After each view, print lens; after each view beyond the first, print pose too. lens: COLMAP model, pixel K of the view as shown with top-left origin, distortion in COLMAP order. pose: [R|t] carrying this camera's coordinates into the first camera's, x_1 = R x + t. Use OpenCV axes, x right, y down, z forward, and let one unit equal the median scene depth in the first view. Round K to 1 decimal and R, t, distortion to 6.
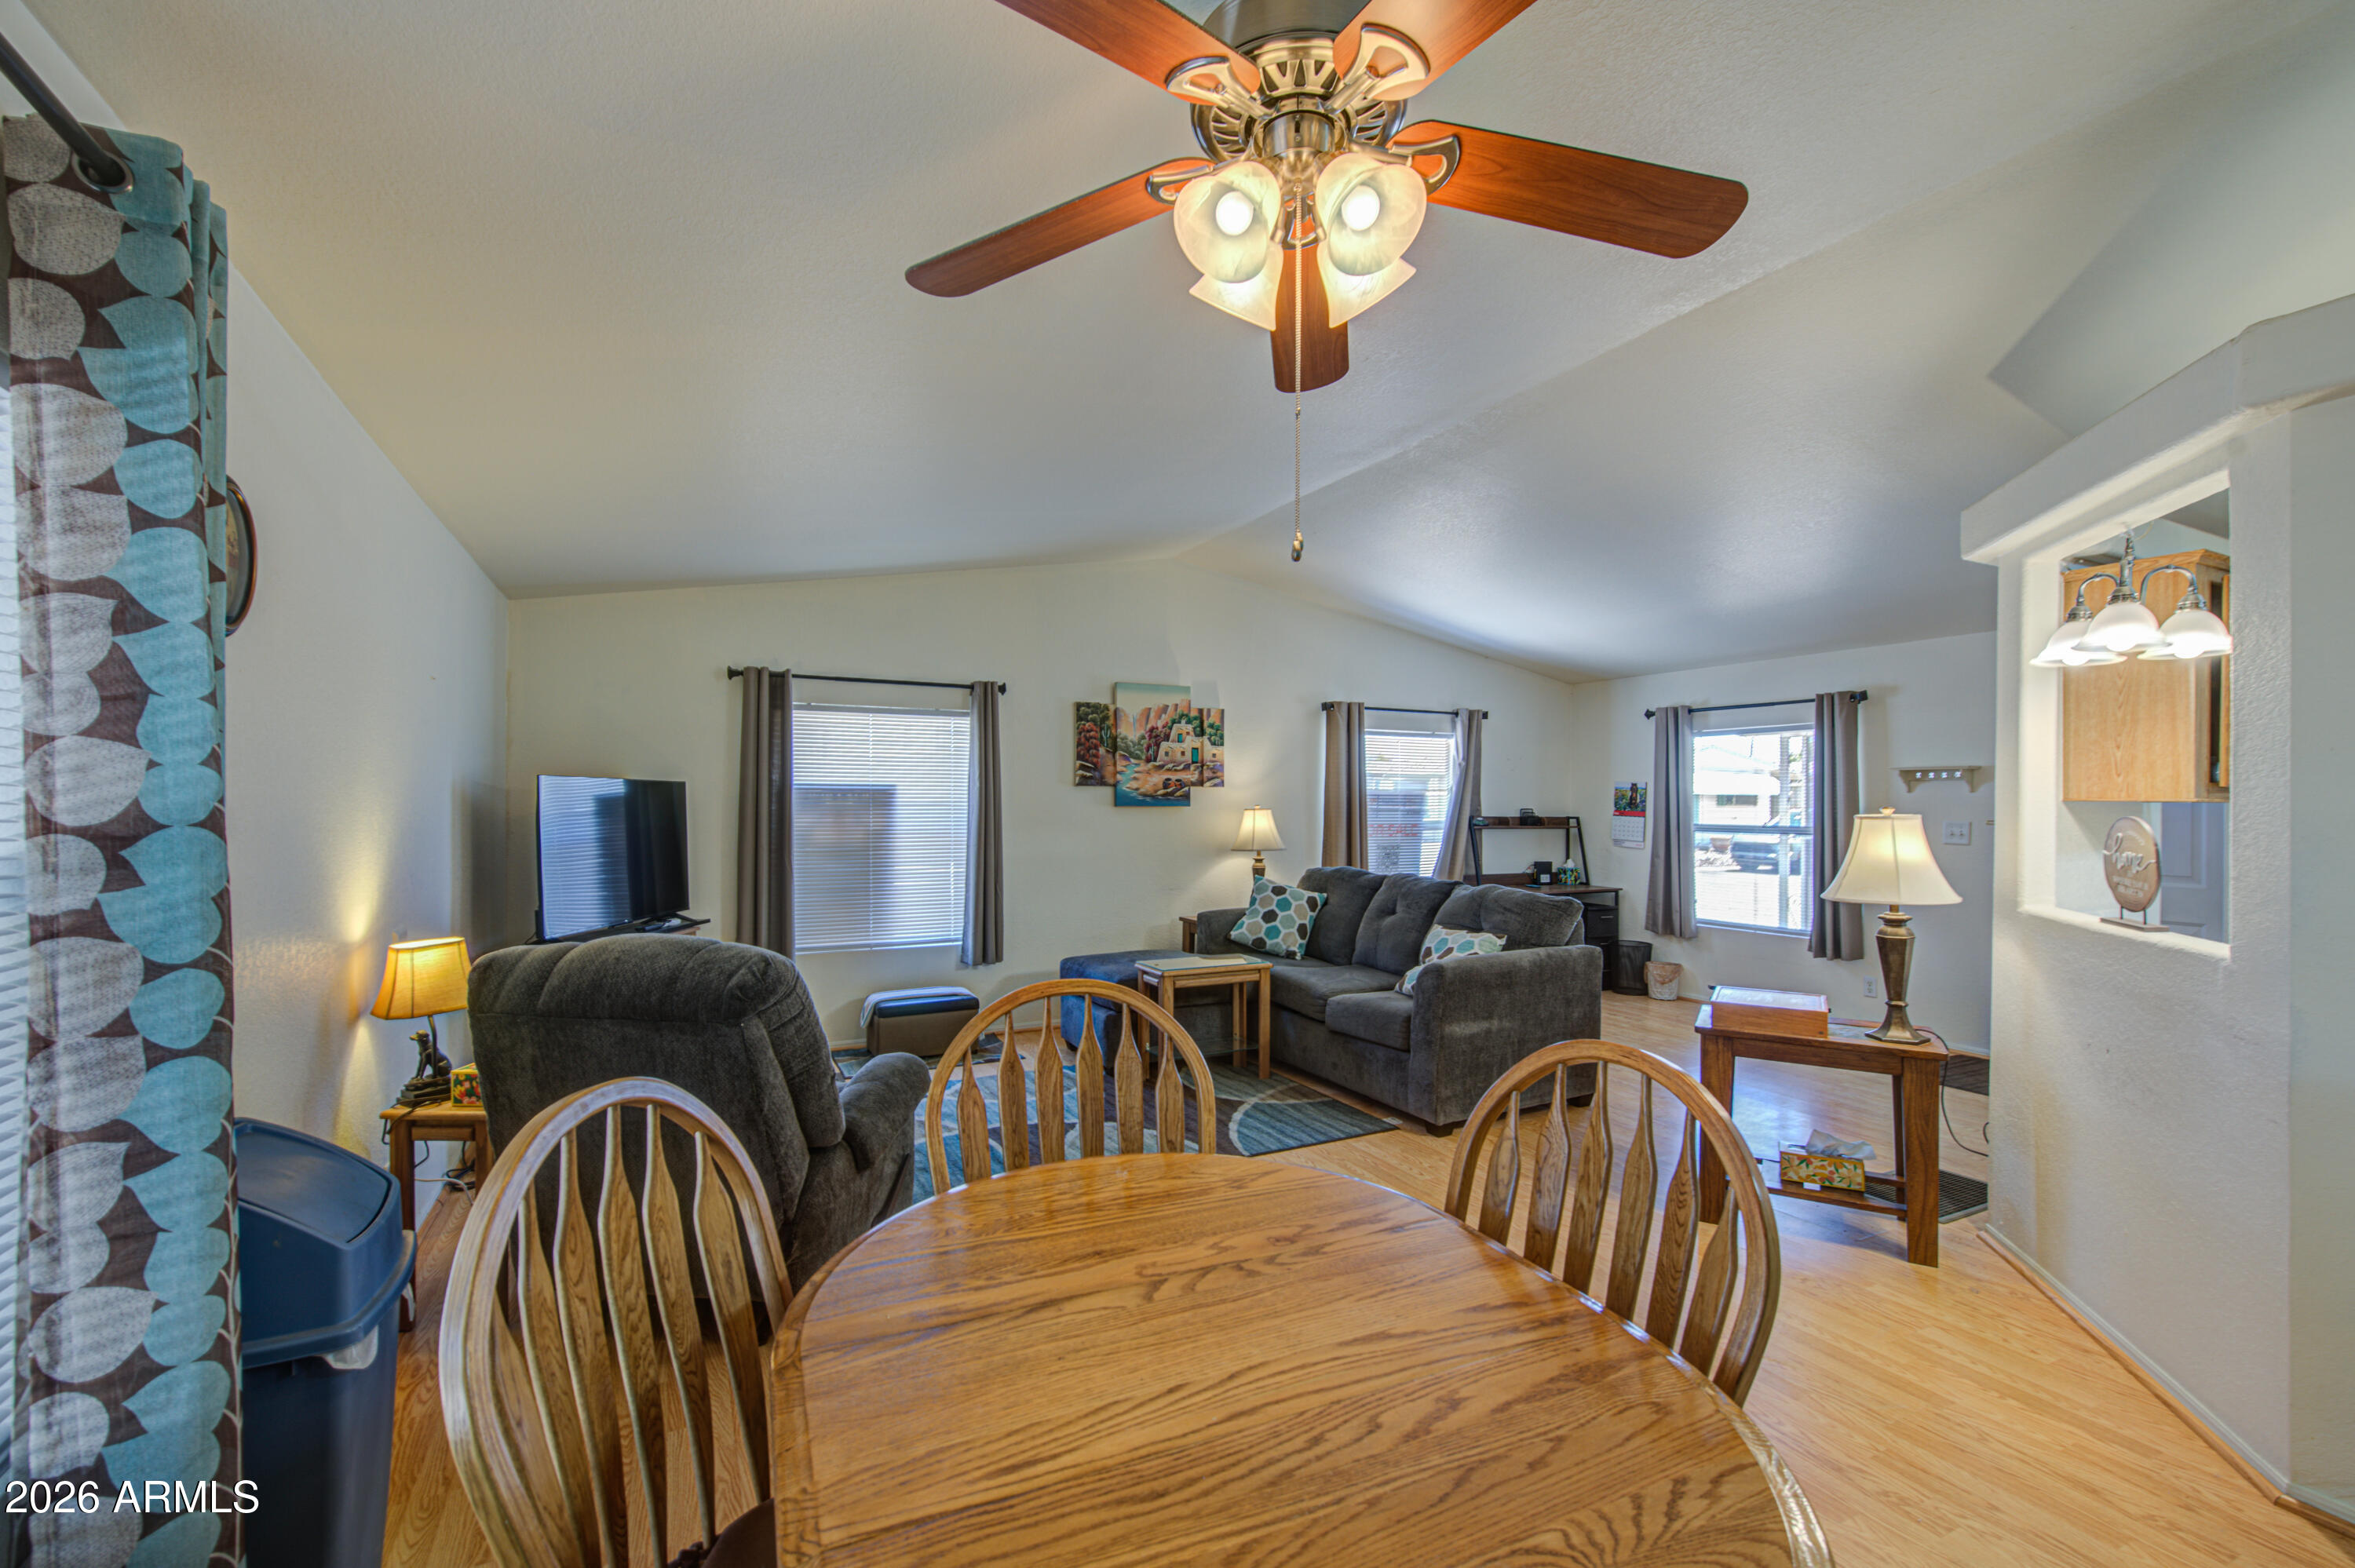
lens RADIAL K [[1009.9, 0, 1175.2], [0, 1009.9, 804.8], [0, 0, 1]] dist [0.000557, 0.000032]
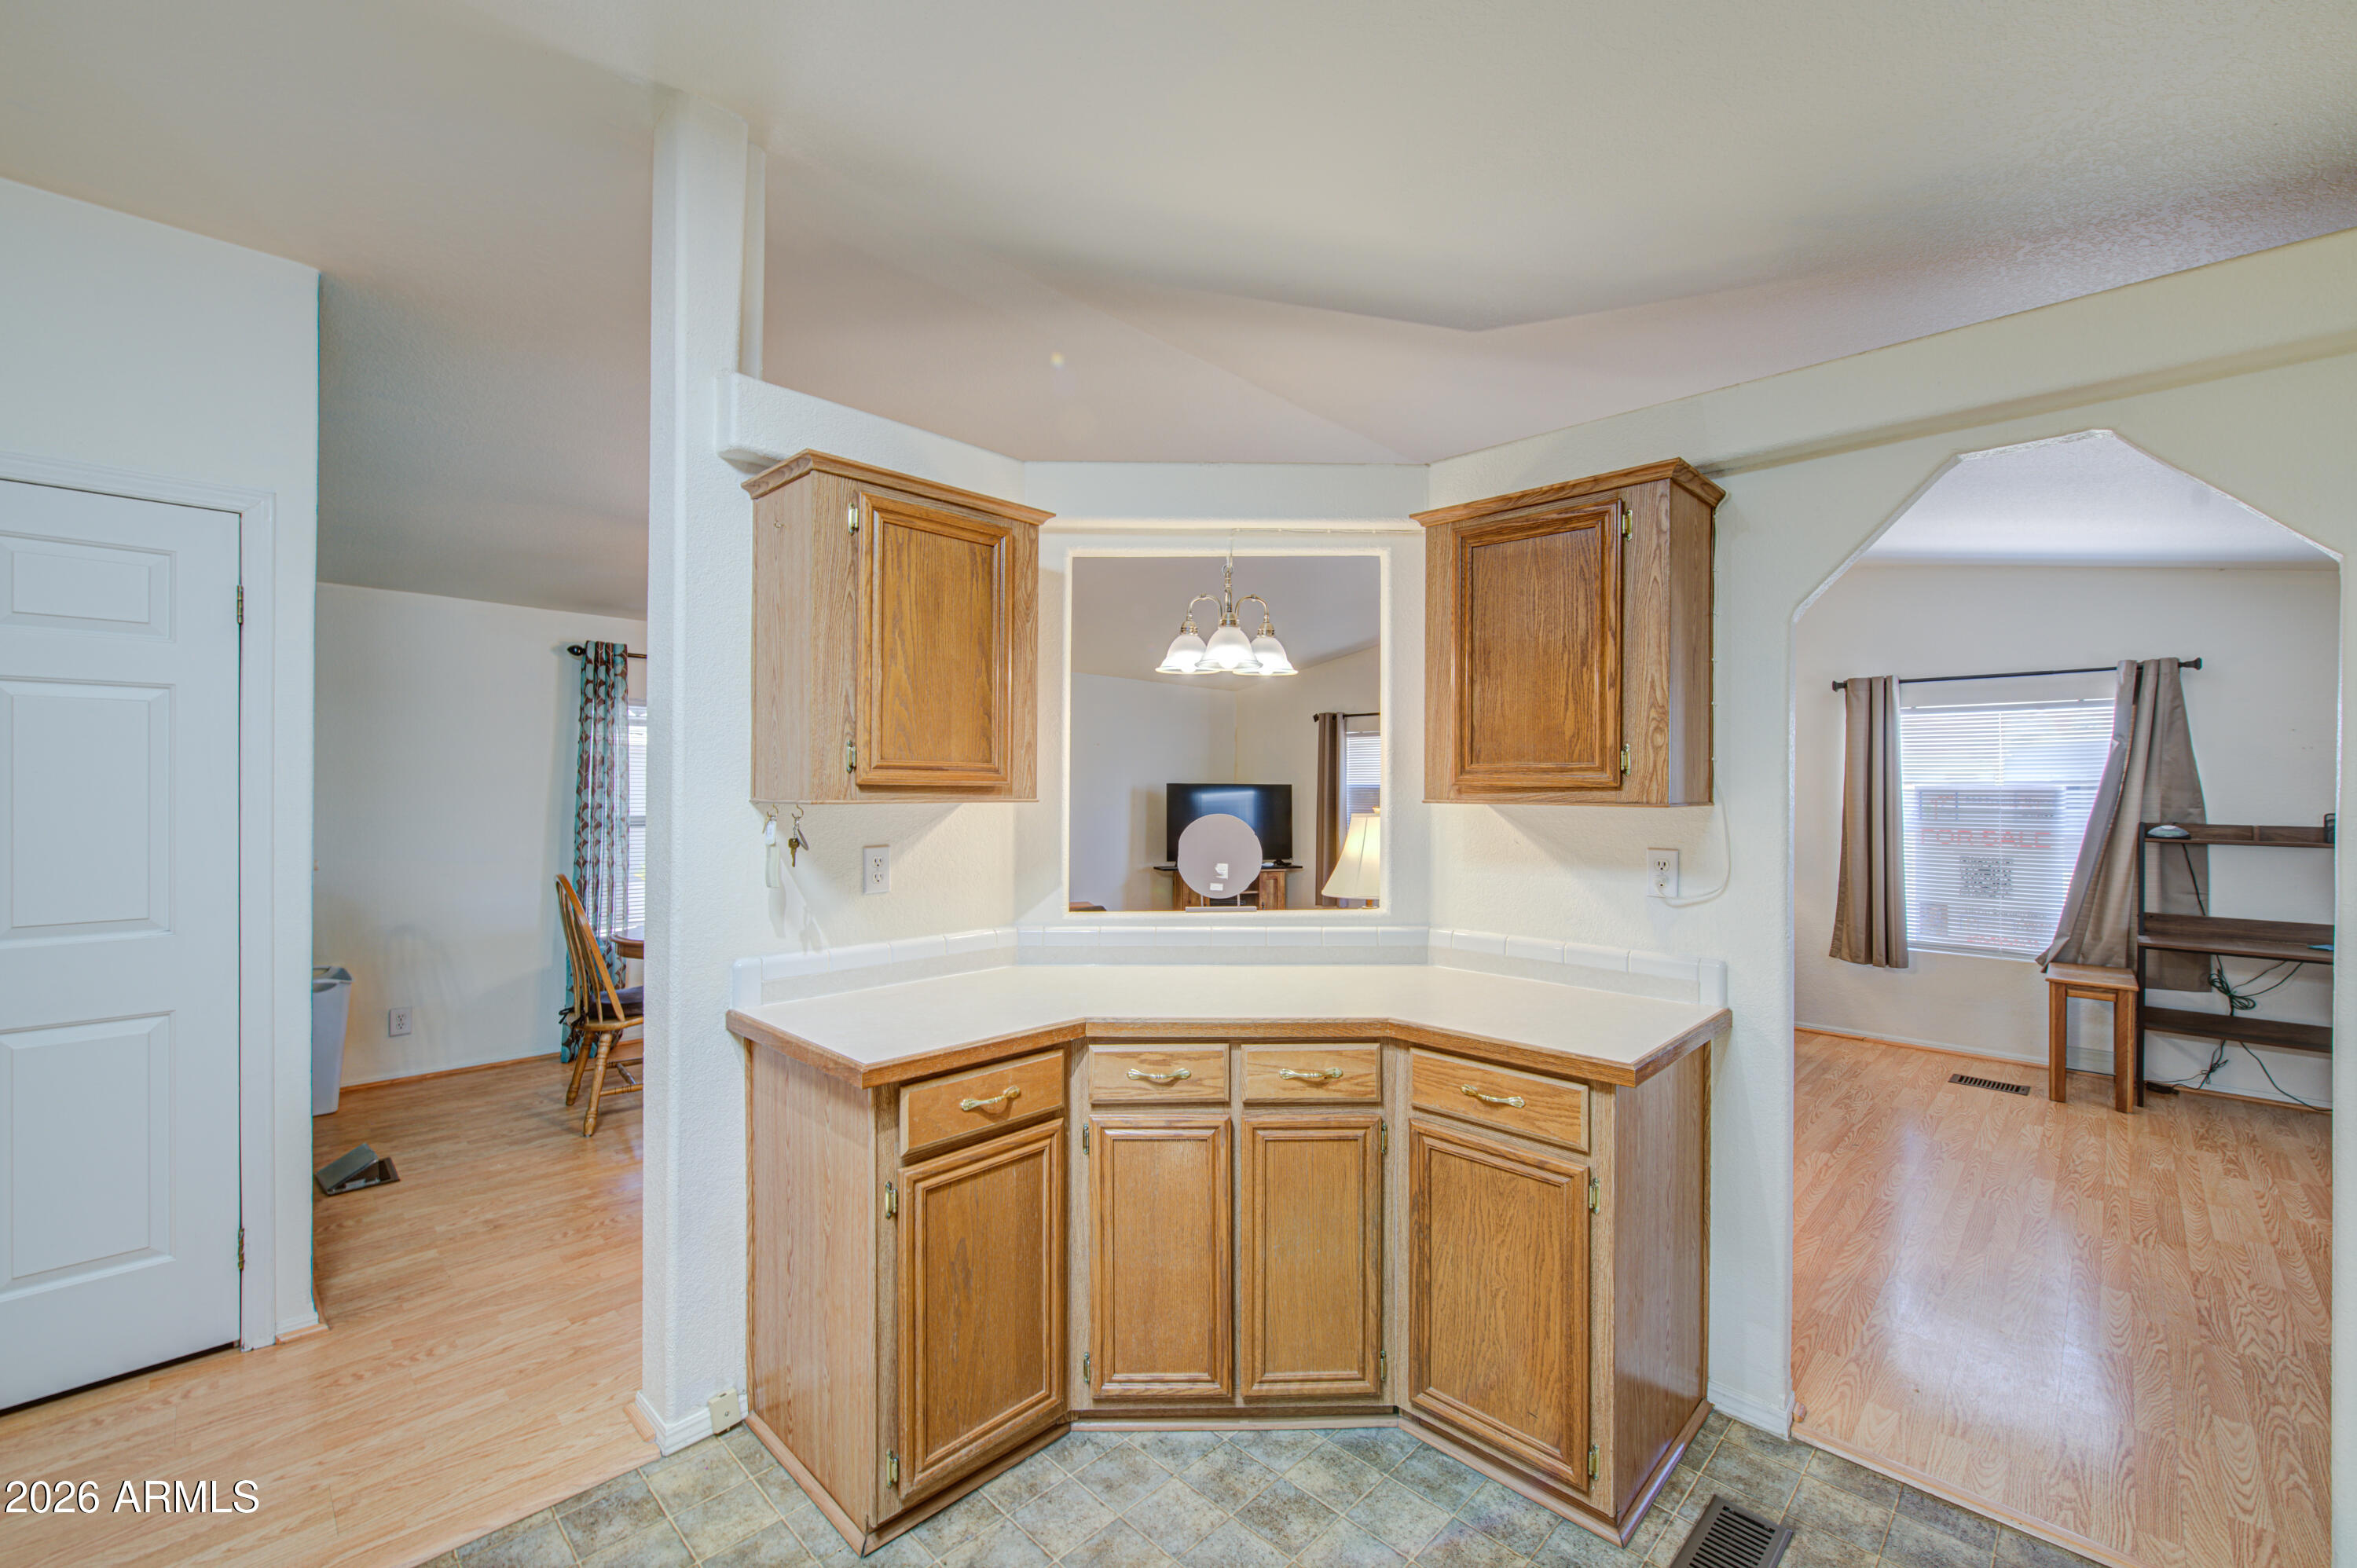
lens RADIAL K [[942.0, 0, 1185.6], [0, 942.0, 789.0], [0, 0, 1]] dist [0.000192, 0.000007]
pose [[0.325760, -0.003015, -0.945448, 0.819067], [-0.006871, 0.999961, -0.005556, -0.004110], [0.945428, 0.008306, 0.325726, 0.262900]]
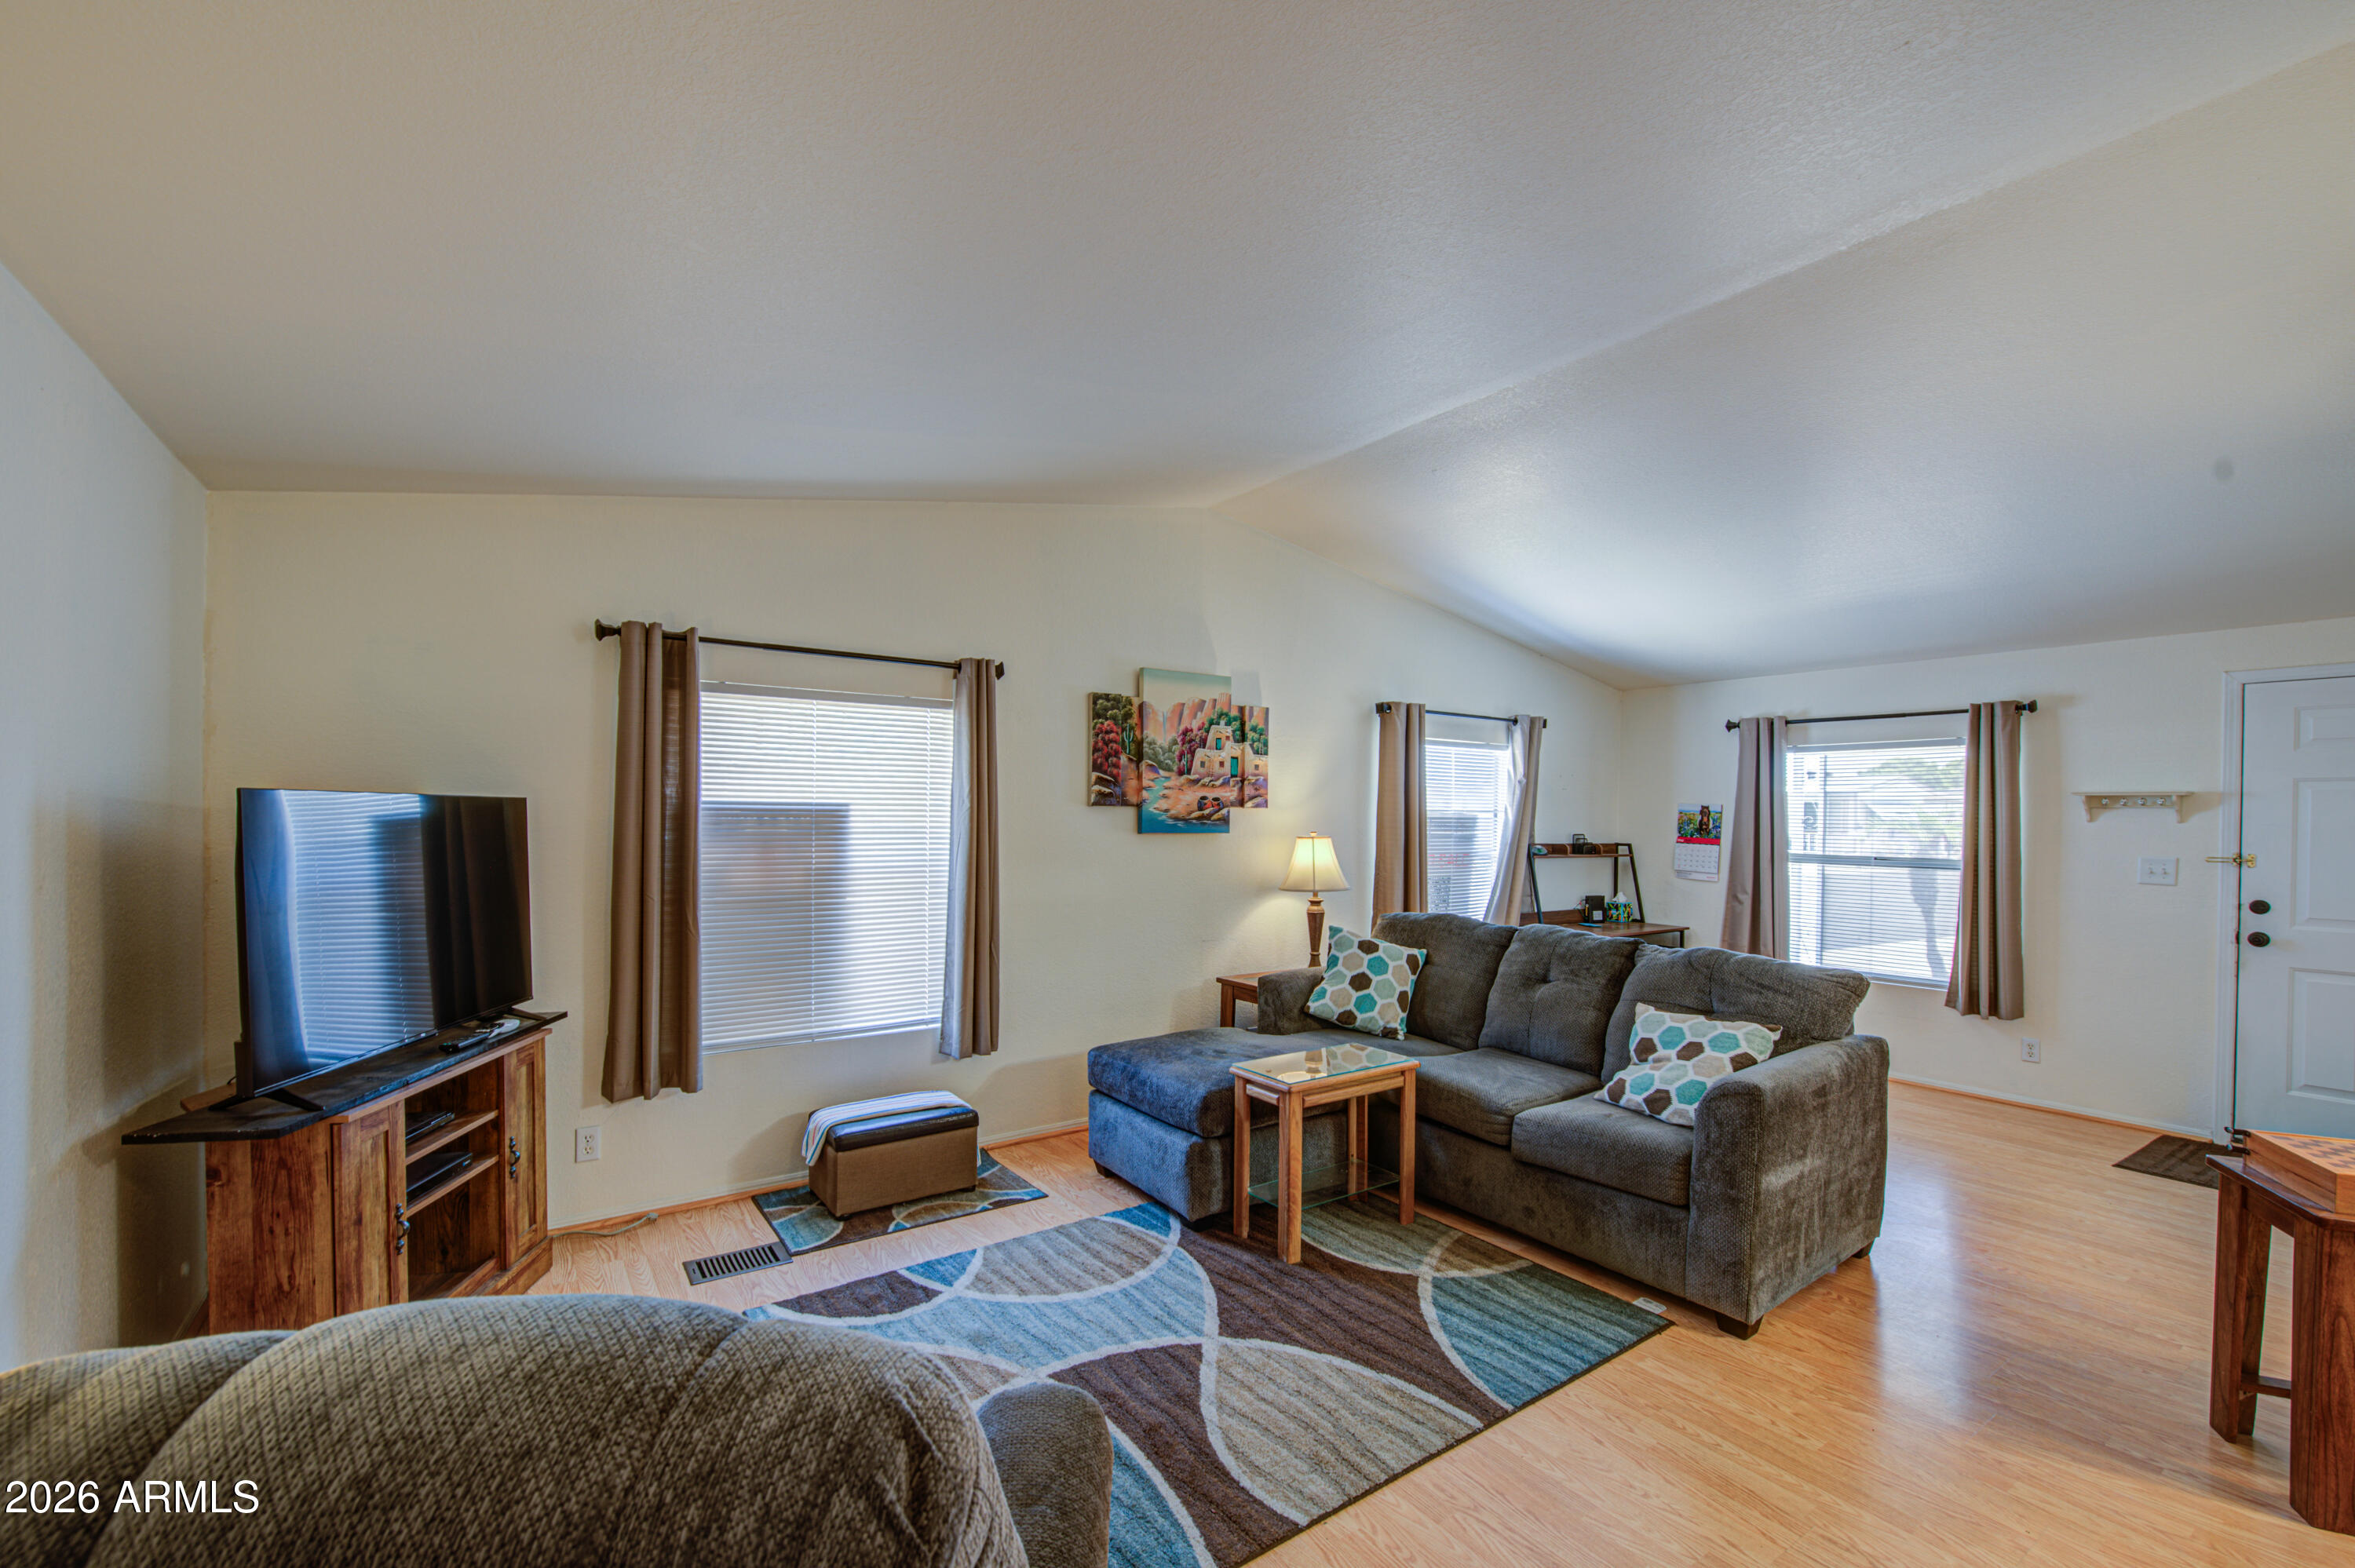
lens RADIAL K [[997.4, 0, 1170.5], [0, 997.4, 824.2], [0, 0, 1]] dist [0.001443, -0.000370]
pose [[0.990128, 0.005200, 0.140070, -0.145733], [-0.006325, 0.999951, 0.007593, -0.011511], [-0.140024, -0.008404, 0.990112, 0.273163]]
